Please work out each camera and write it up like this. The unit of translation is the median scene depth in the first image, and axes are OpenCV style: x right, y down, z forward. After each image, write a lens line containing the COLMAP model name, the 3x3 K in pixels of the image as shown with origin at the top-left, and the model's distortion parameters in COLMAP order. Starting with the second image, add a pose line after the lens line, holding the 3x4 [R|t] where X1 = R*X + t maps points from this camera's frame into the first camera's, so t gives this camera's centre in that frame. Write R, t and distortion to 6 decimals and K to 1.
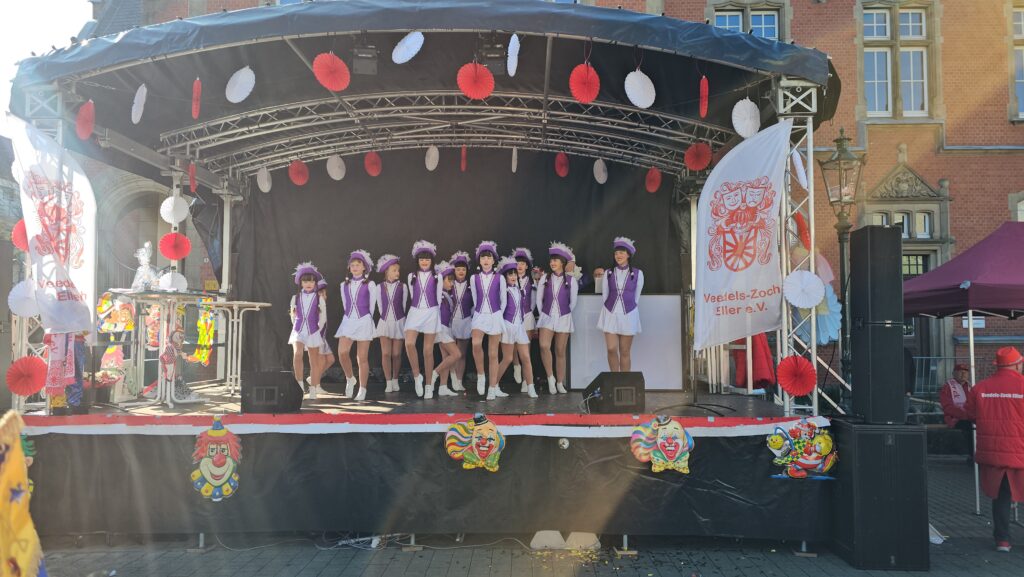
lens RADIAL K [[673.0, 0, 512.0], [0, 673.0, 288.5], [0, 0, 1]] dist [0.074466, -0.056357]
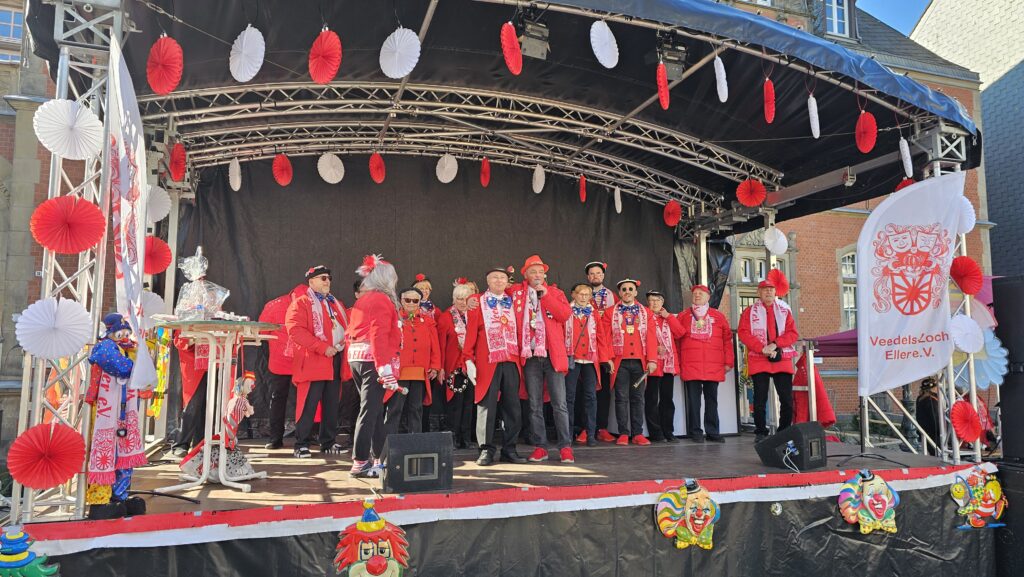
lens RADIAL K [[675.9, 0, 518.8], [0, 675.9, 282.8], [0, 0, 1]] dist [0.062400, -0.042423]
pose [[0.937561, 0.041359, 0.345352, -0.501074], [-0.023310, 0.998144, -0.056256, -0.001193], [-0.347038, 0.044694, 0.936786, 0.260109]]
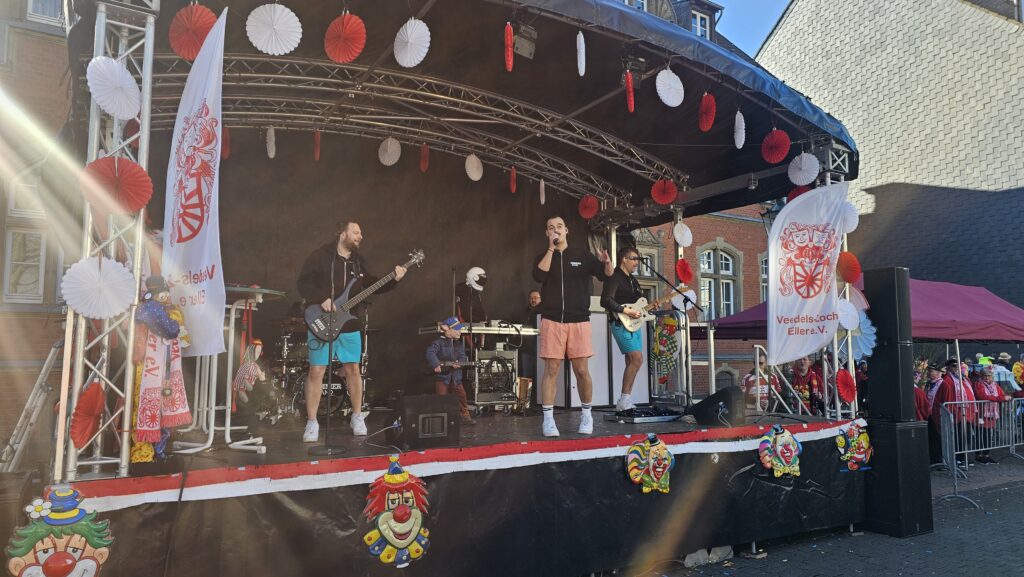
lens RADIAL K [[675.9, 0, 518.8], [0, 675.9, 282.8], [0, 0, 1]] dist [0.062400, -0.042423]
pose [[0.840574, 0.058054, 0.538577, -0.682753], [-0.036494, 0.998051, -0.050625, 0.025995], [-0.540466, 0.022899, 0.841054, 0.263969]]
